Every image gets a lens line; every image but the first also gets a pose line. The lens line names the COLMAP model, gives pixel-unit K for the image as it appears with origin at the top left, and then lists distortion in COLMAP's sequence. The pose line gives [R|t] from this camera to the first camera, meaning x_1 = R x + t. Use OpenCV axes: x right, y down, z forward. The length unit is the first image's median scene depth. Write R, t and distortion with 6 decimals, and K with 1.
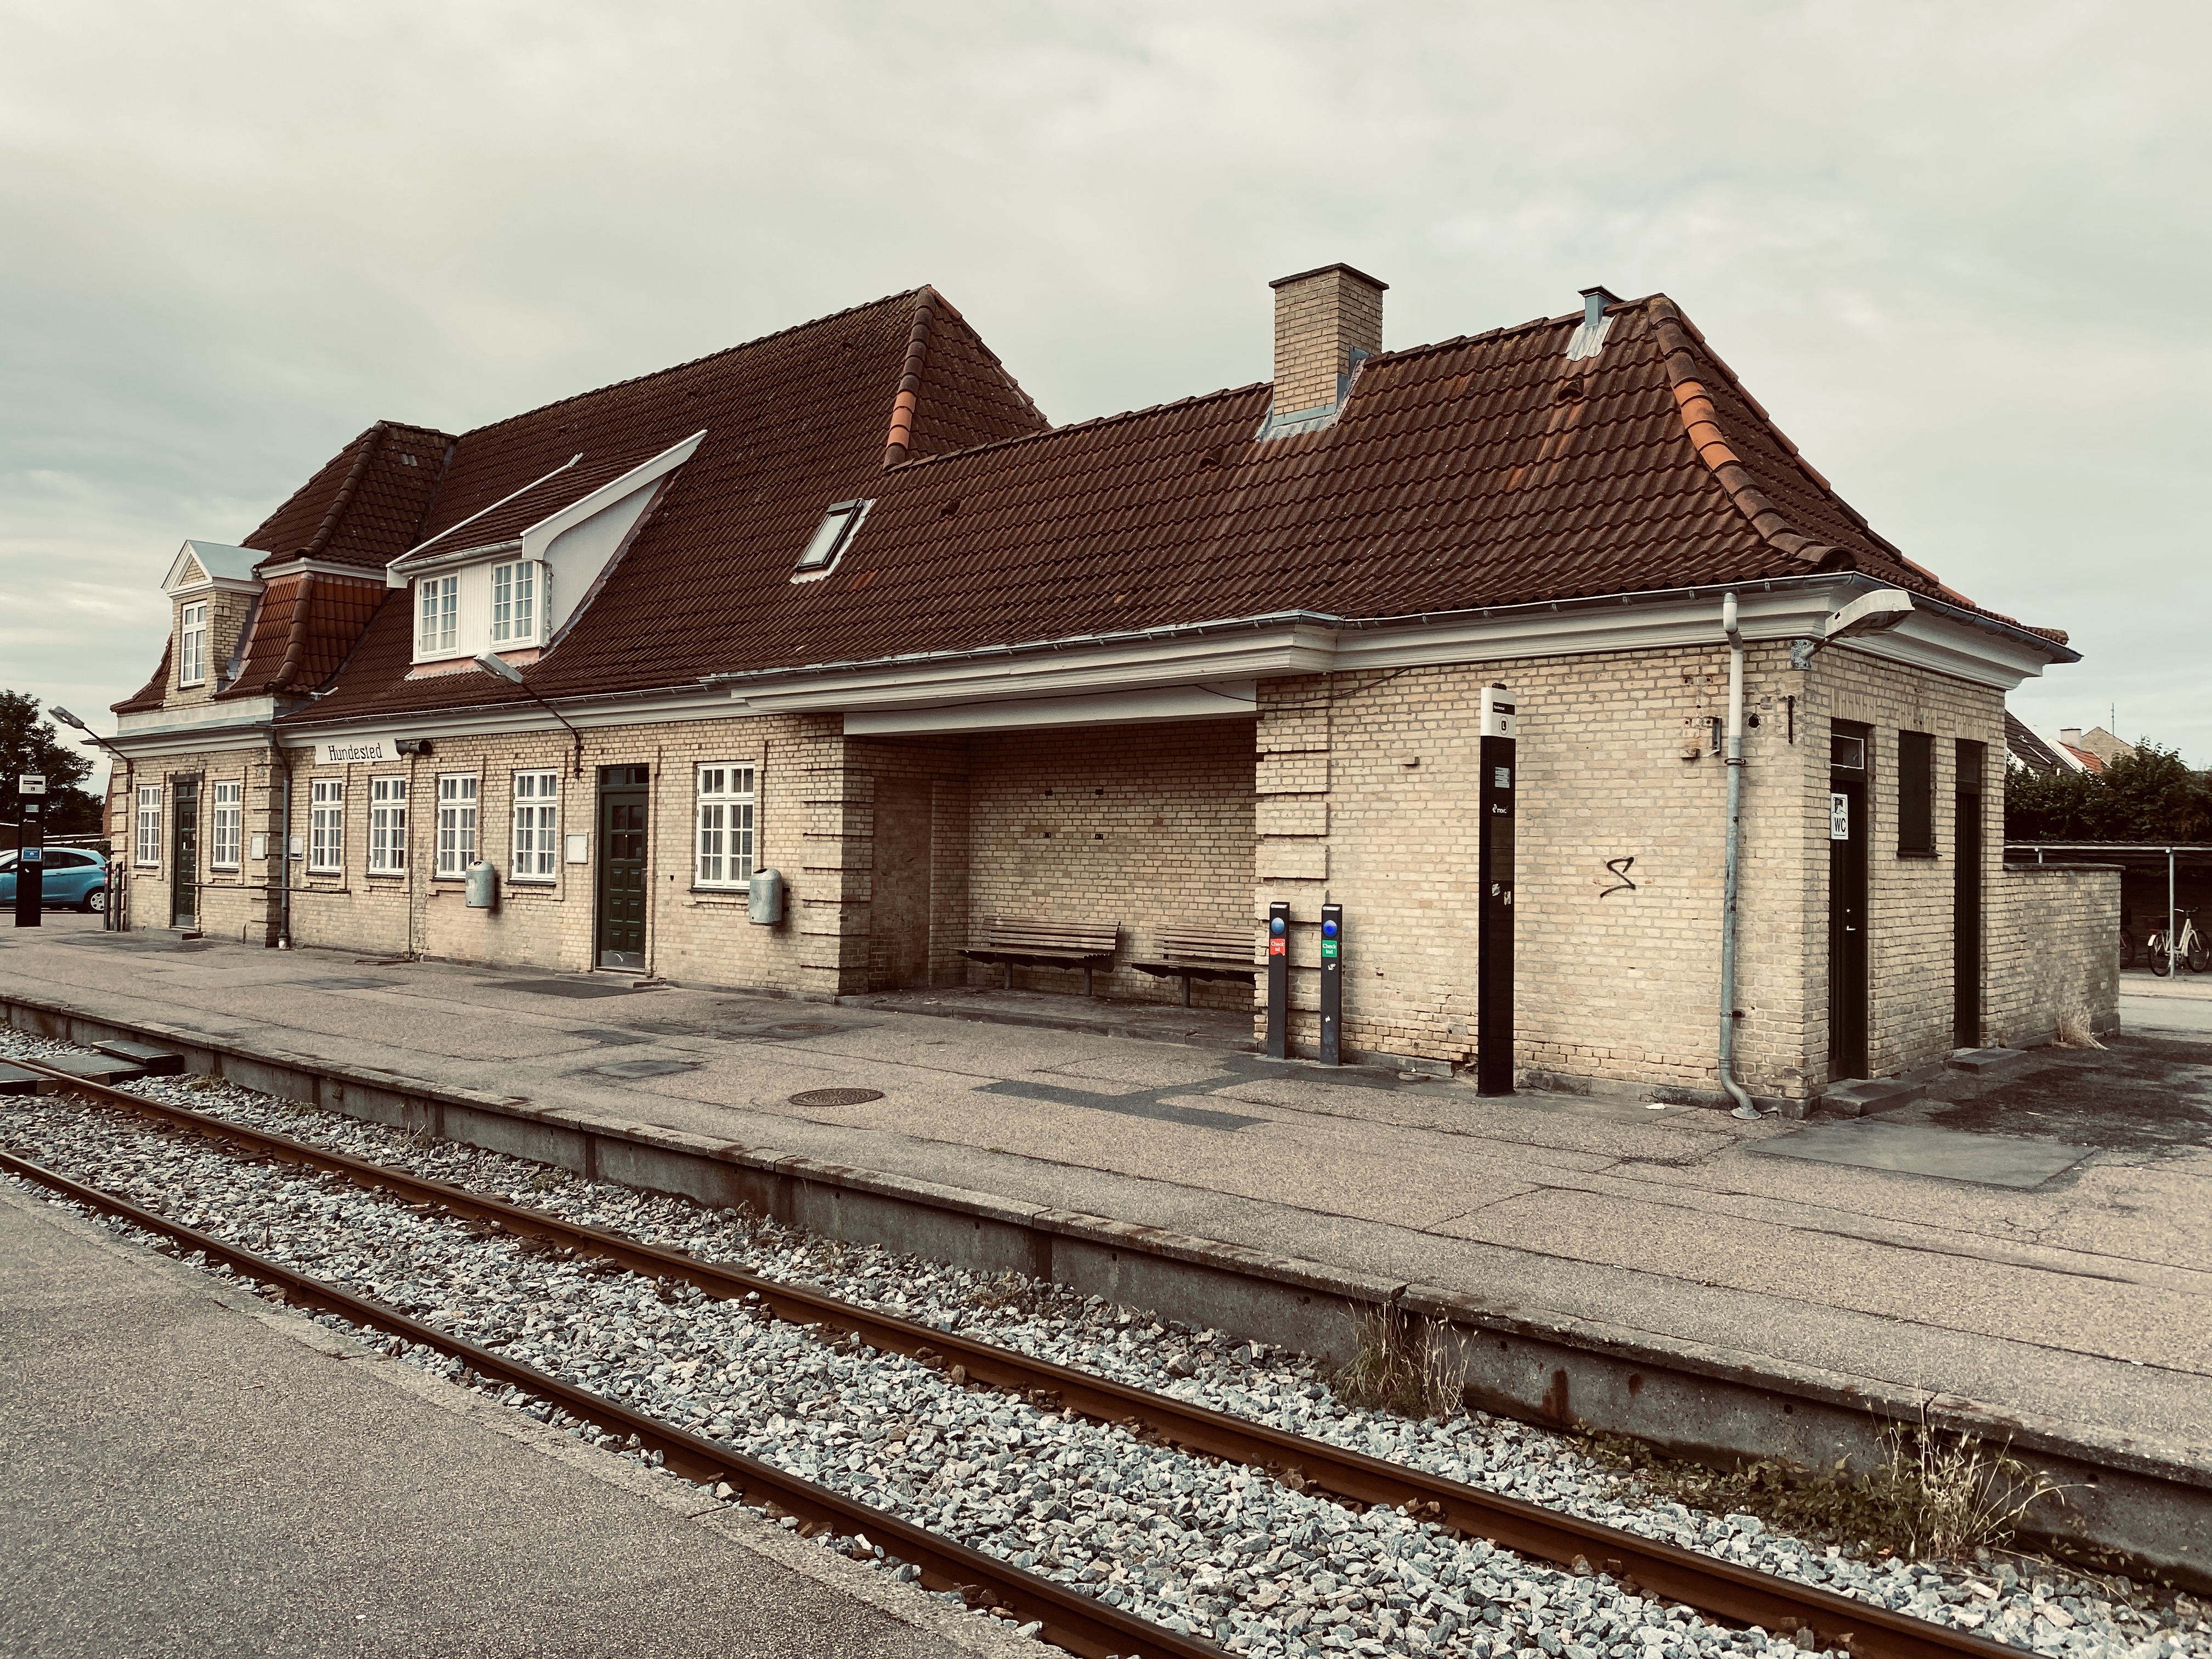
lens RADIAL K [[1671.1, 0, 1108.5], [0, 1671.1, 833.8], [0, 0, 1]] dist [0.021591, -0.003305]
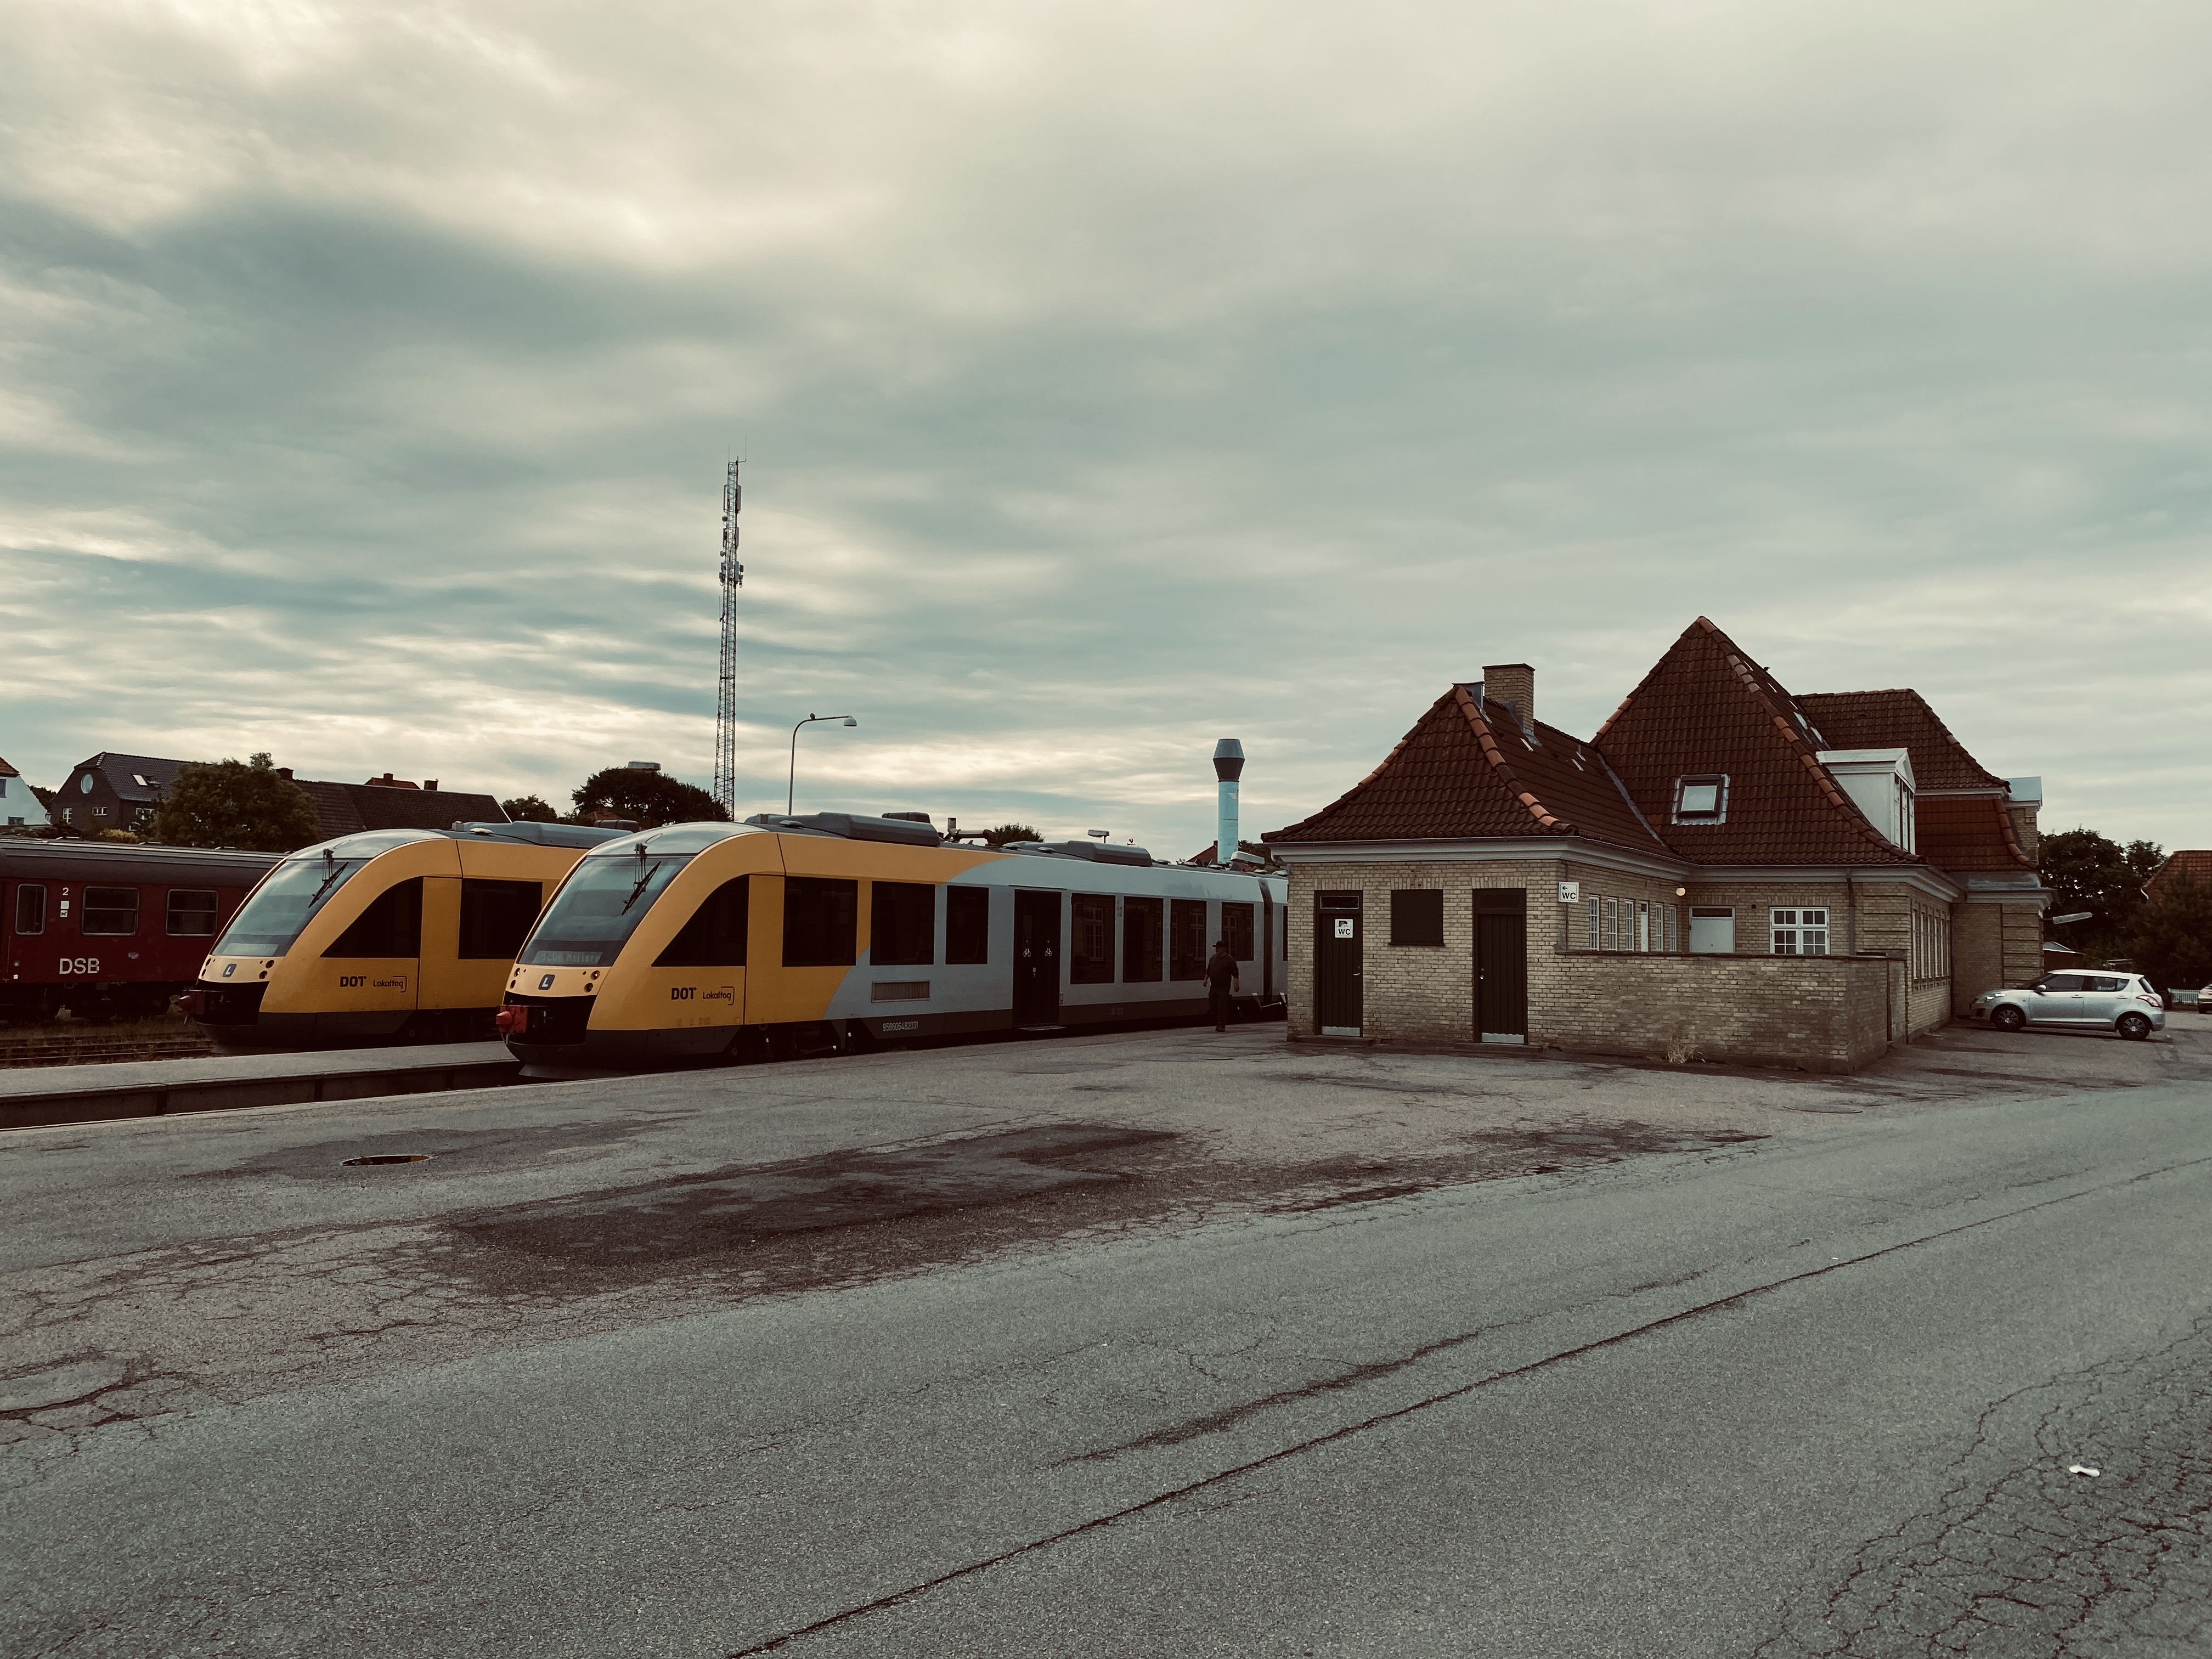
lens RADIAL K [[1708.3, 0, 1096.9], [0, 1708.3, 814.7], [0, 0, 1]] dist [0.080090, -0.143233]
pose [[0.189123, -0.082079, -0.978517, 1.418145], [-0.003138, 0.996445, -0.084190, 0.017893], [0.981948, 0.018993, 0.188193, 0.083133]]
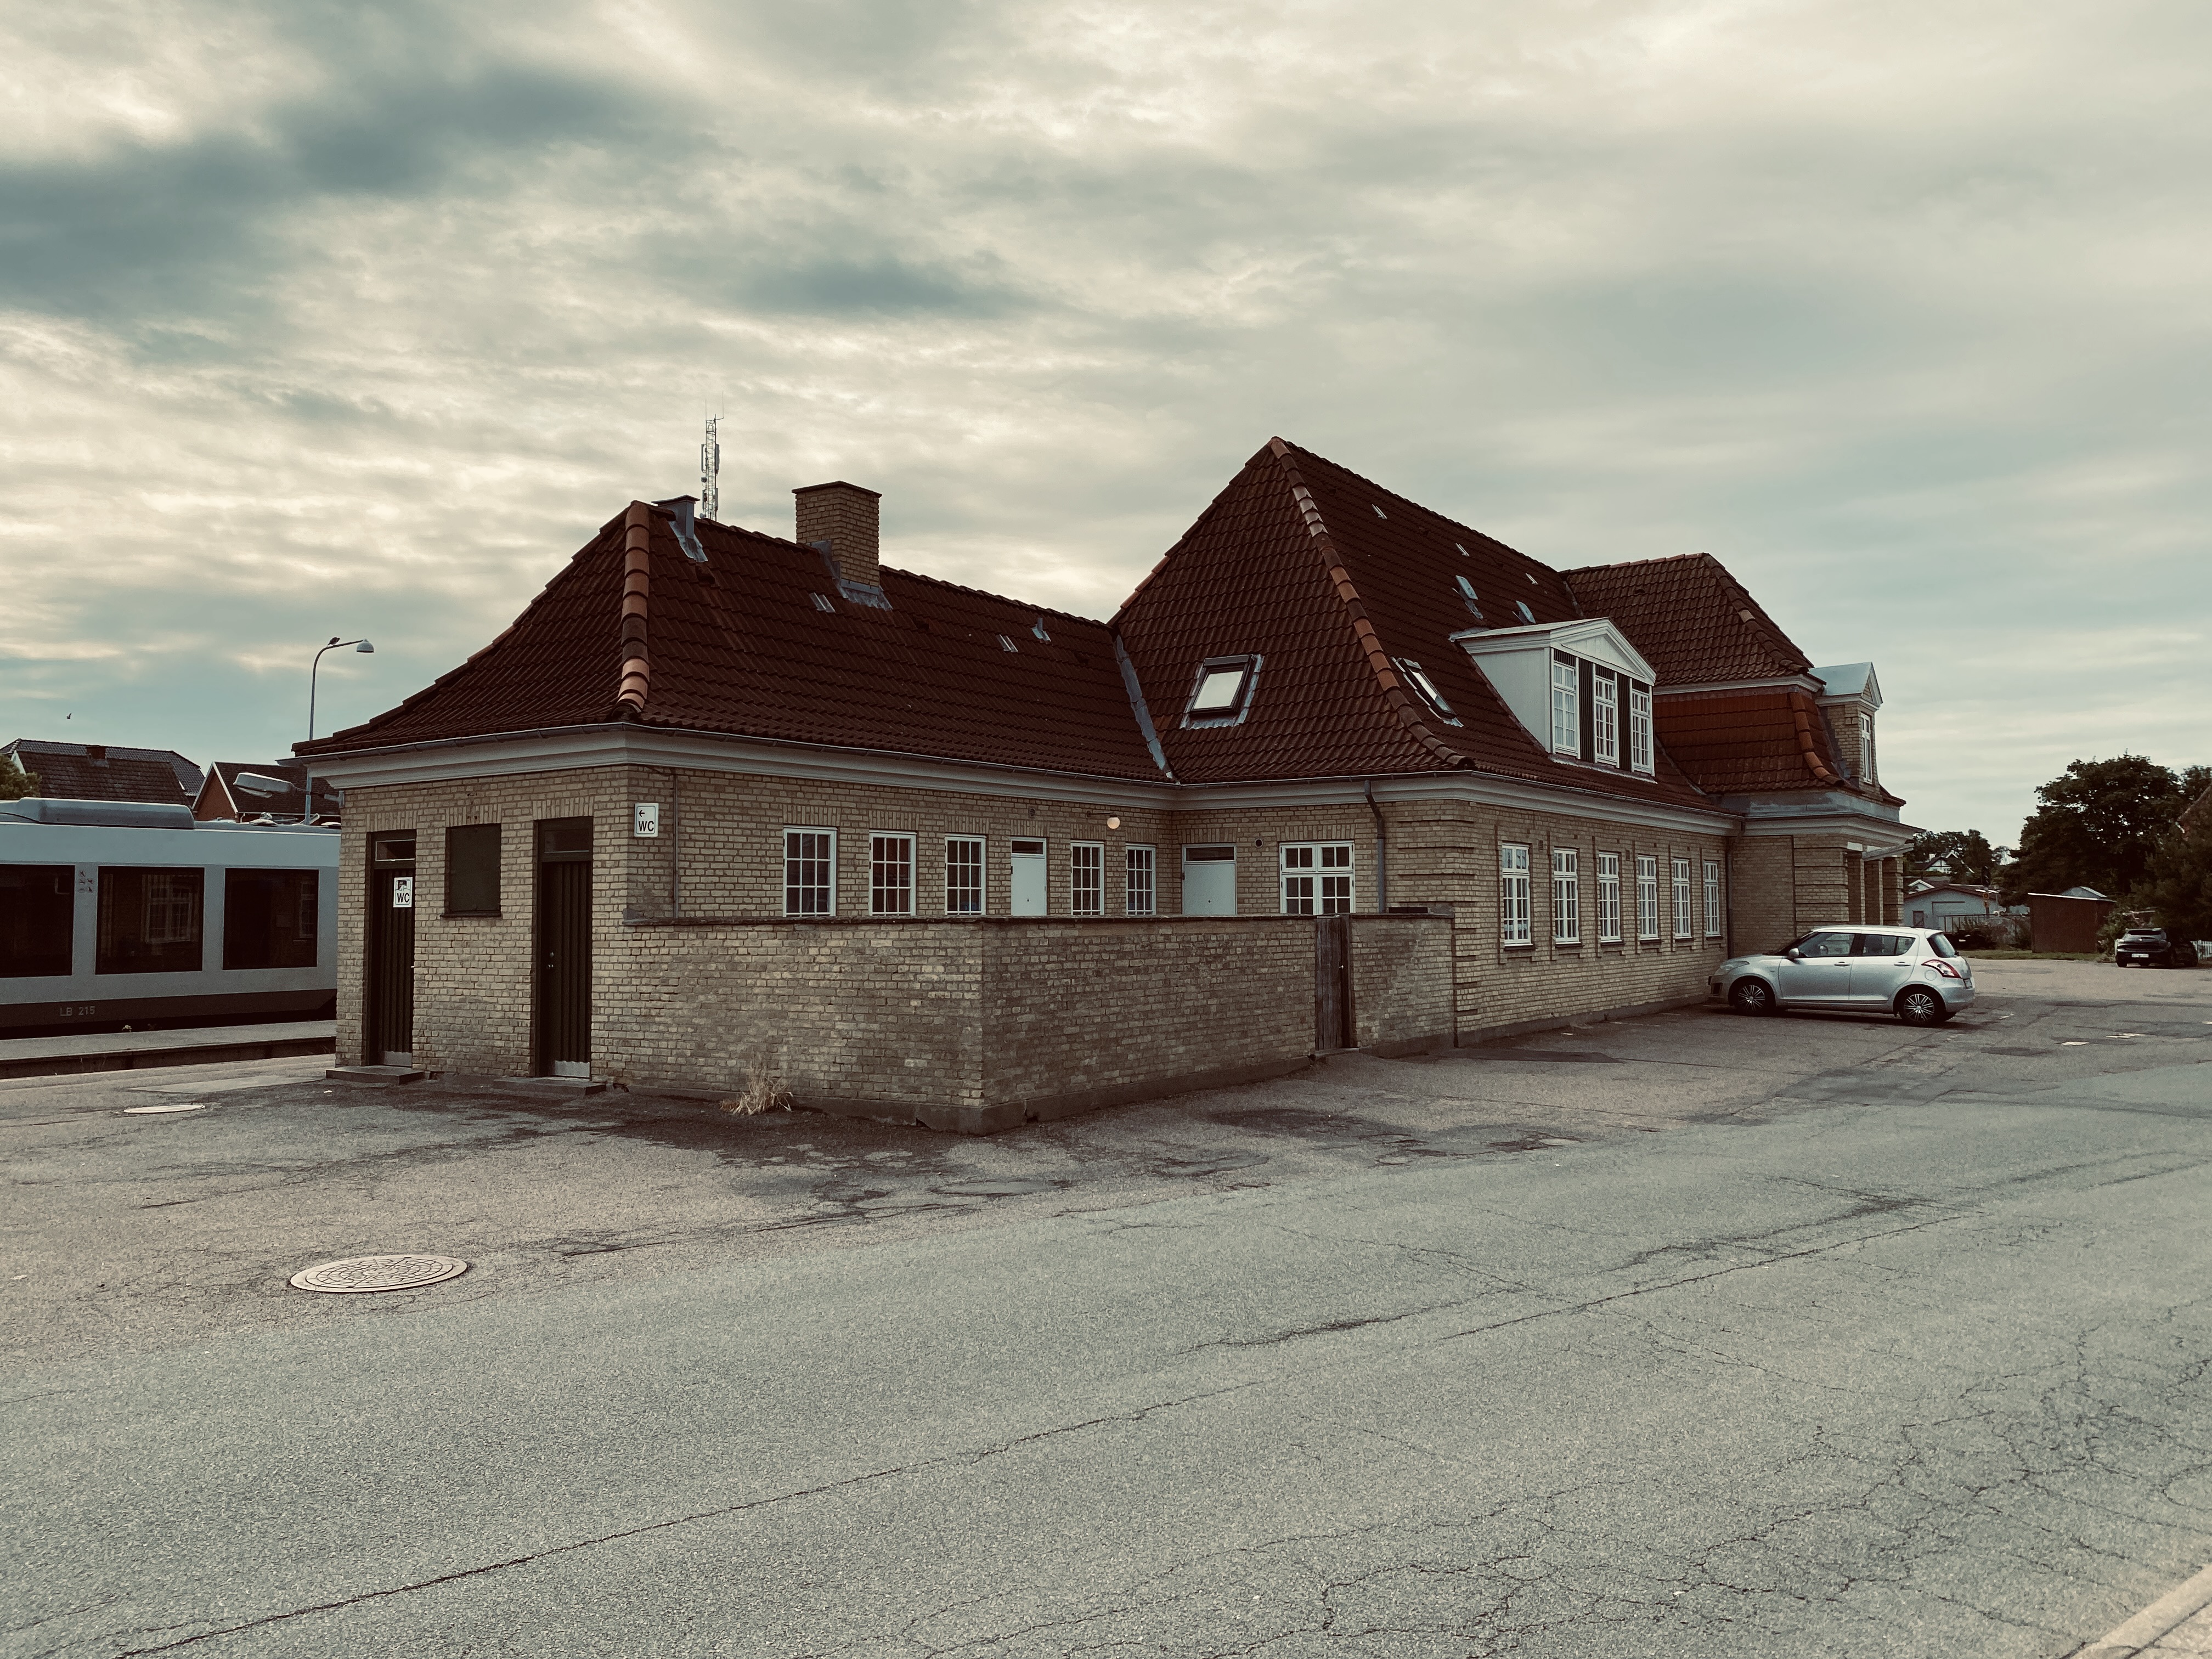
lens RADIAL K [[1708.3, 0, 1096.9], [0, 1708.3, 814.7], [0, 0, 1]] dist [0.080090, -0.143233]
pose [[0.113552, -0.070487, -0.991029, 1.031378], [0.019493, 0.997446, -0.068710, 0.019584], [0.993341, -0.011516, 0.114636, 0.722056]]
